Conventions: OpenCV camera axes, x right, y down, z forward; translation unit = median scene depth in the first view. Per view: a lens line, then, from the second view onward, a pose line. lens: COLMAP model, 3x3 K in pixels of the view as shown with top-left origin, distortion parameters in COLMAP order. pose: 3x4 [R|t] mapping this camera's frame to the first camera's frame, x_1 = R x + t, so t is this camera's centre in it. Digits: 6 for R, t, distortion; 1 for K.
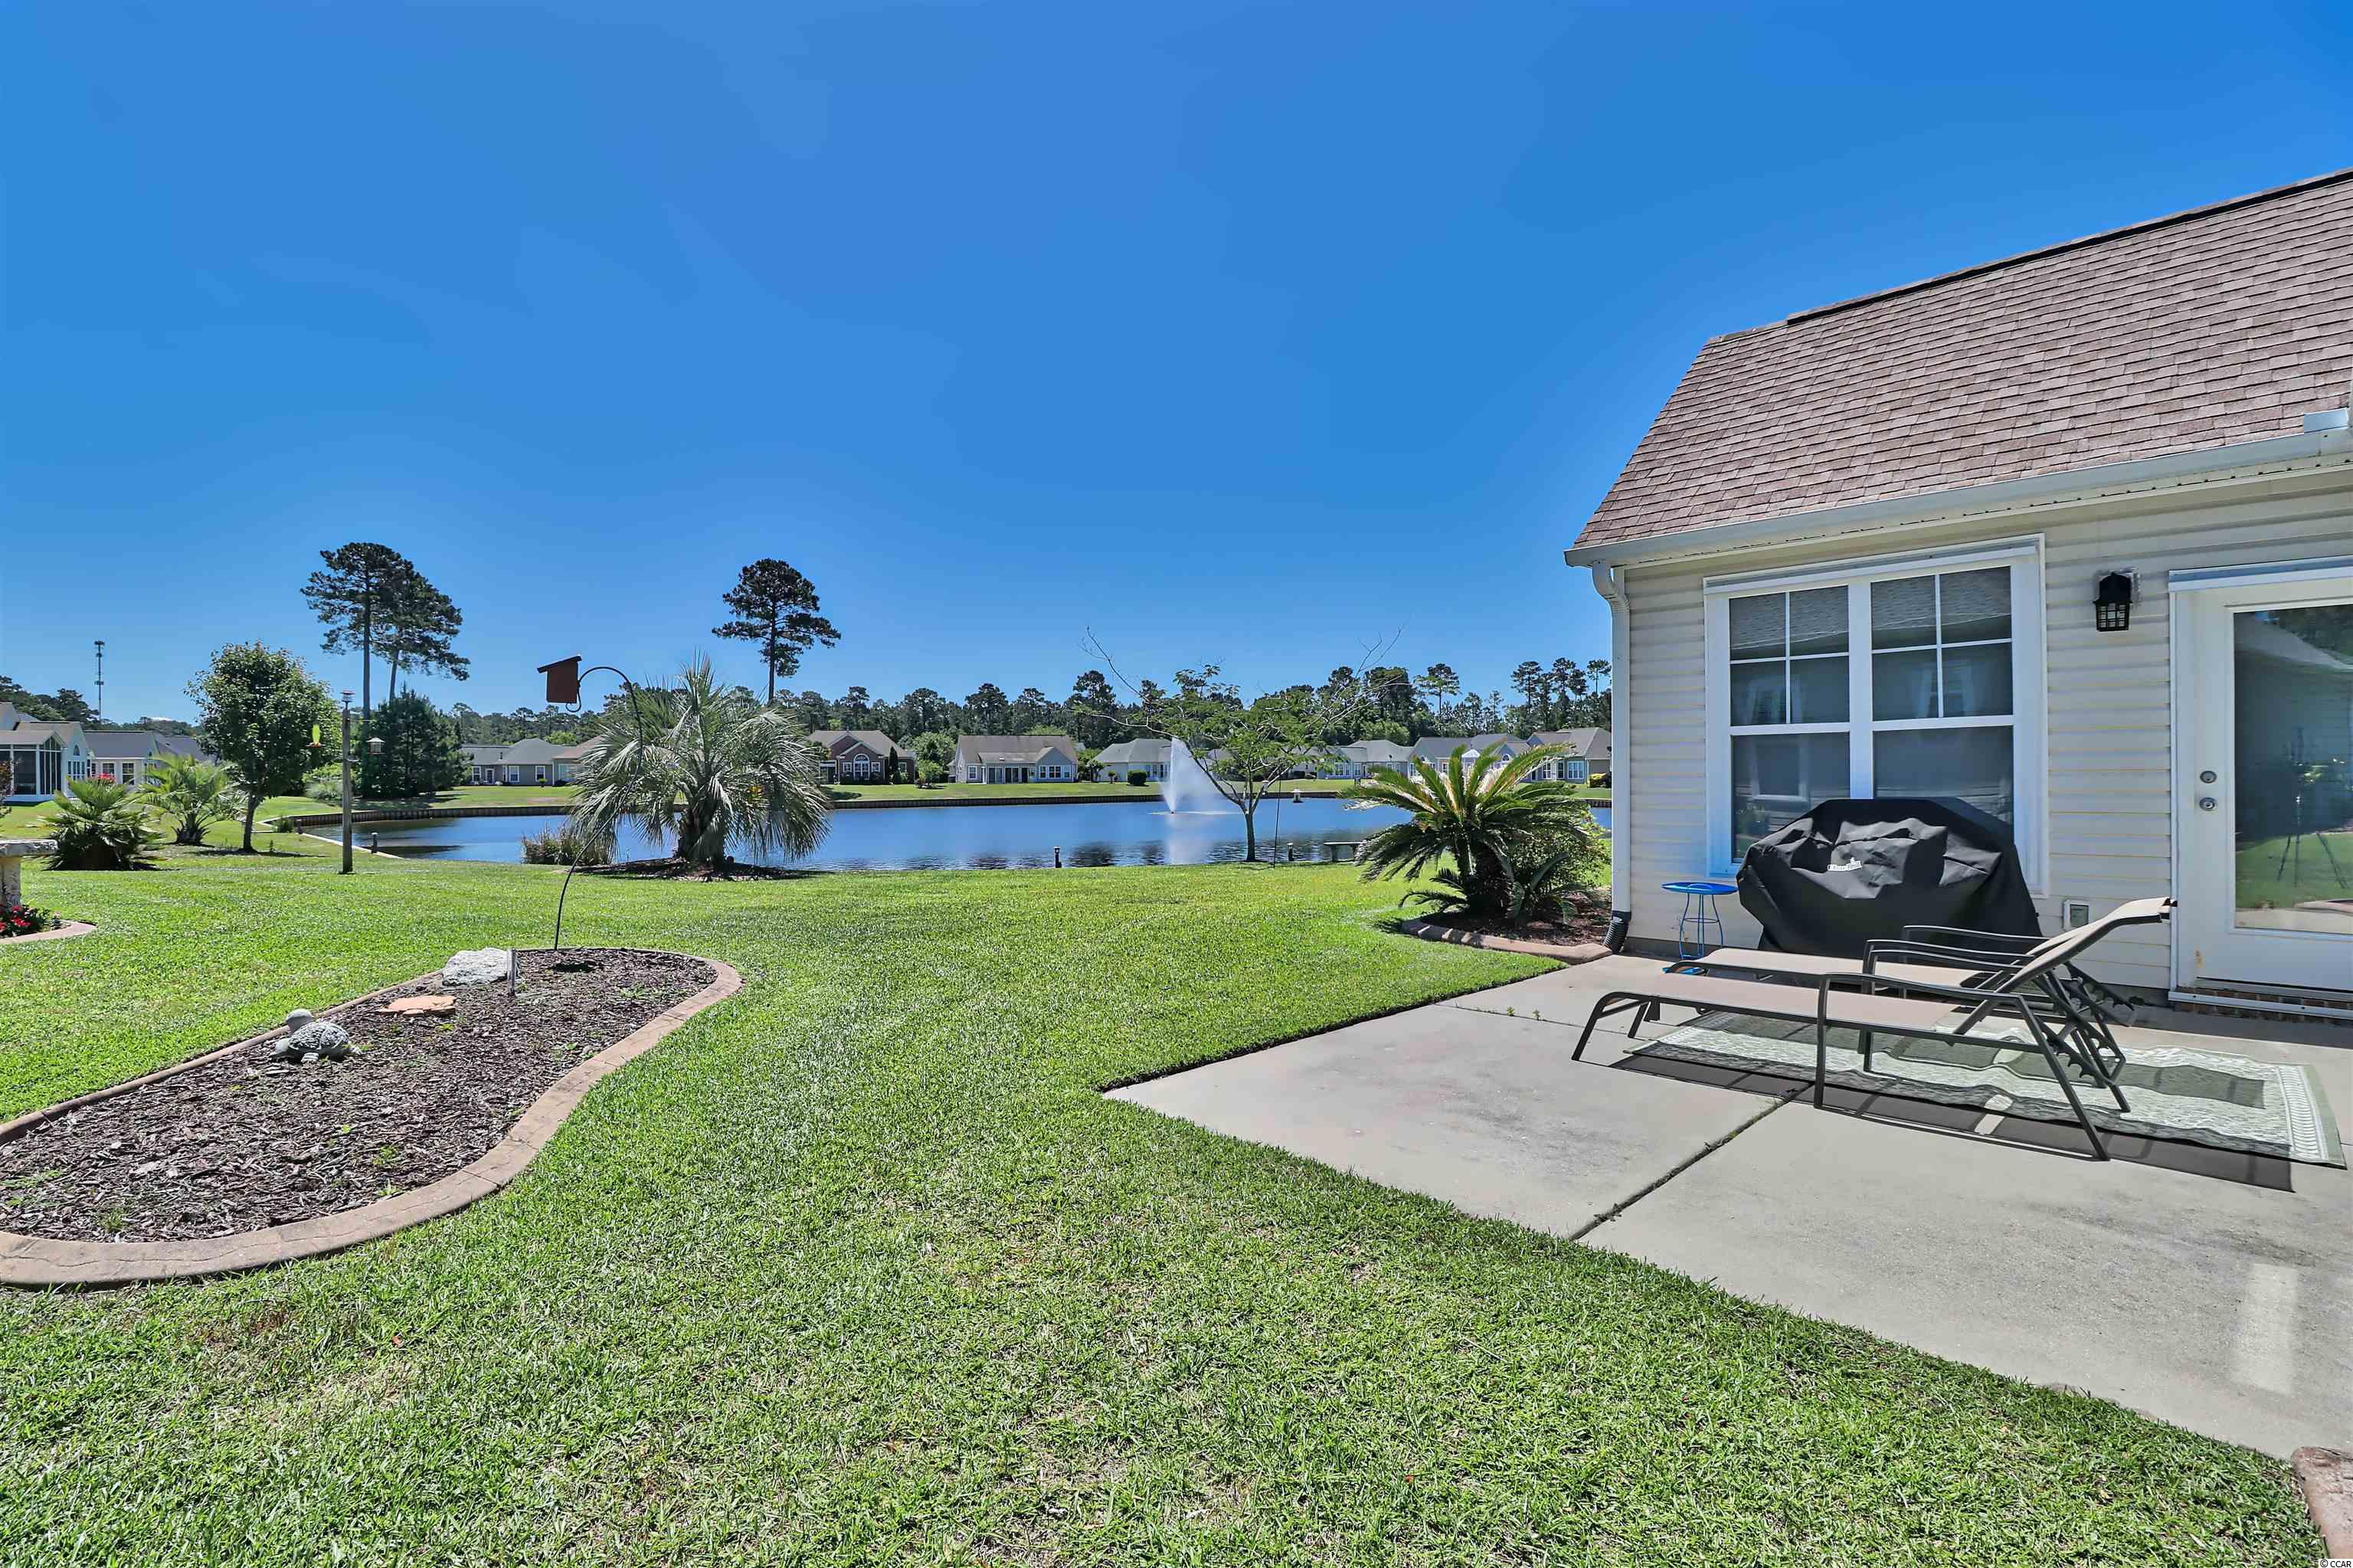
lens RADIAL K [[1090.4, 0, 1170.6], [0, 1090.4, 770.4], [0, 0, 1]] dist [-0.003629, -0.010240]
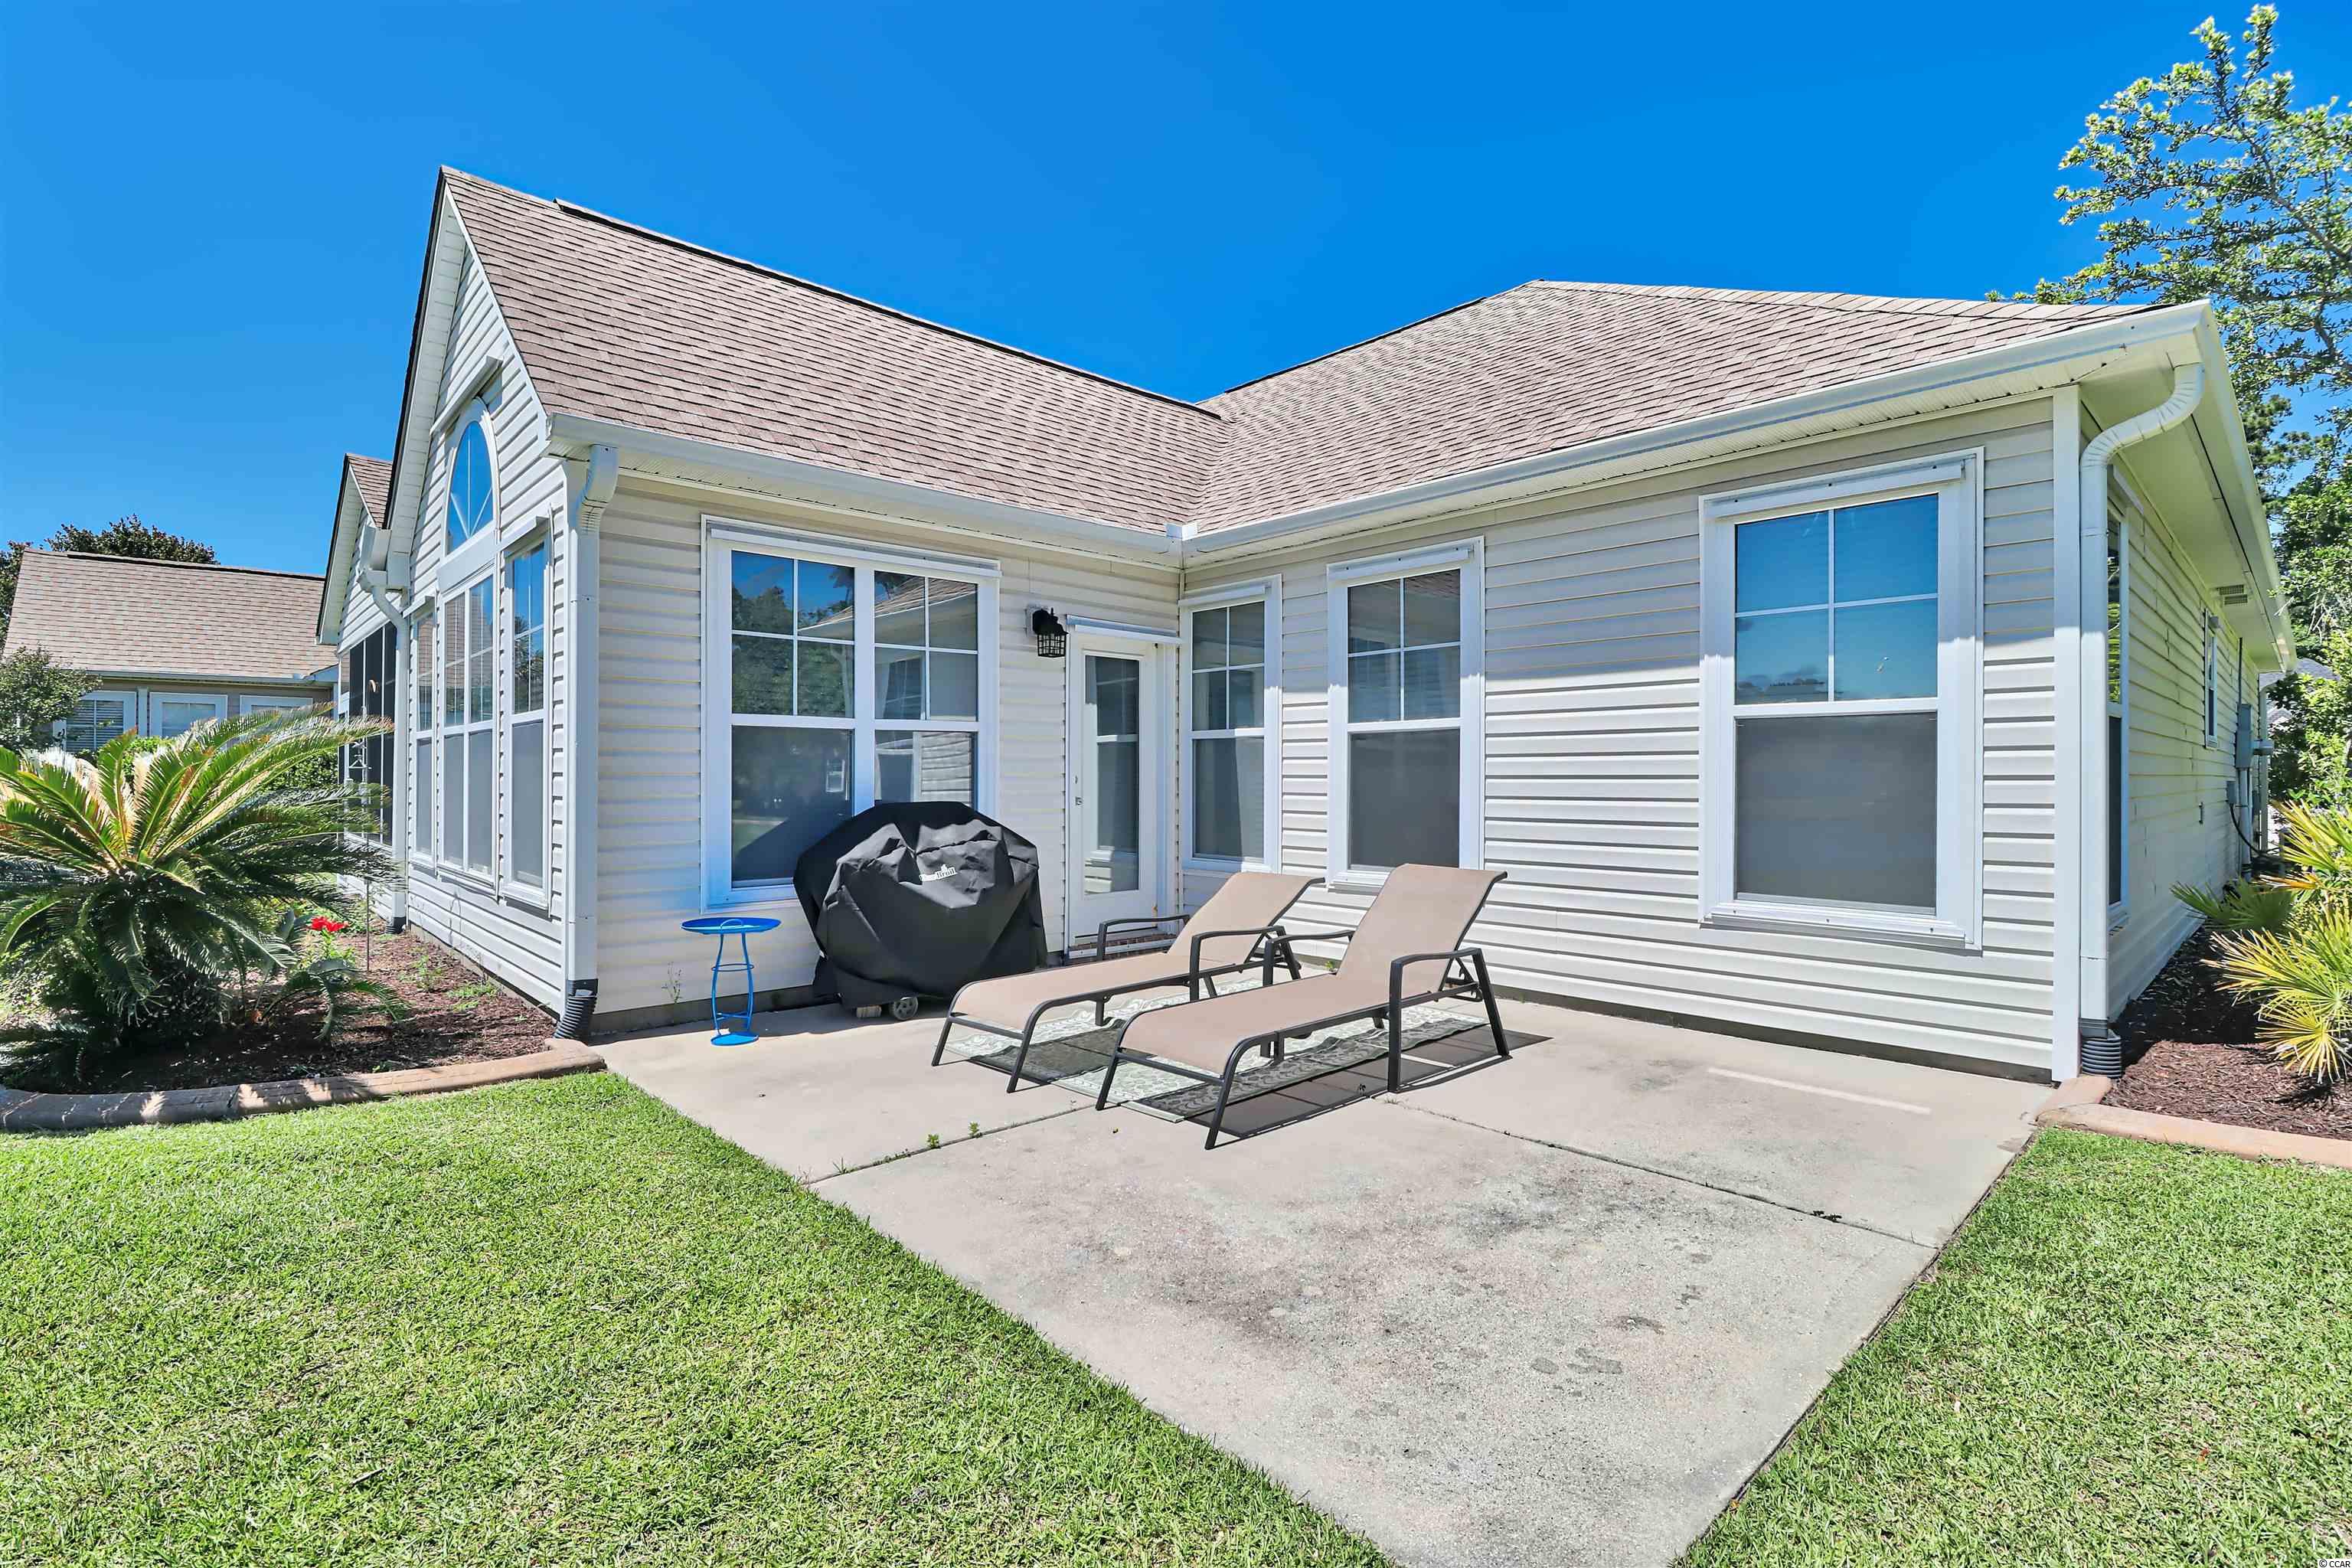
lens RADIAL K [[1089.9, 0, 1128.7], [0, 1089.9, 772.4], [0, 0, 1]] dist [-0.003629, -0.010240]
pose [[0.031907, 0.015337, 0.999373, -0.307851], [-0.004129, 0.999876, -0.015213, 0.015212], [-0.999482, -0.003641, 0.031967, 0.830191]]
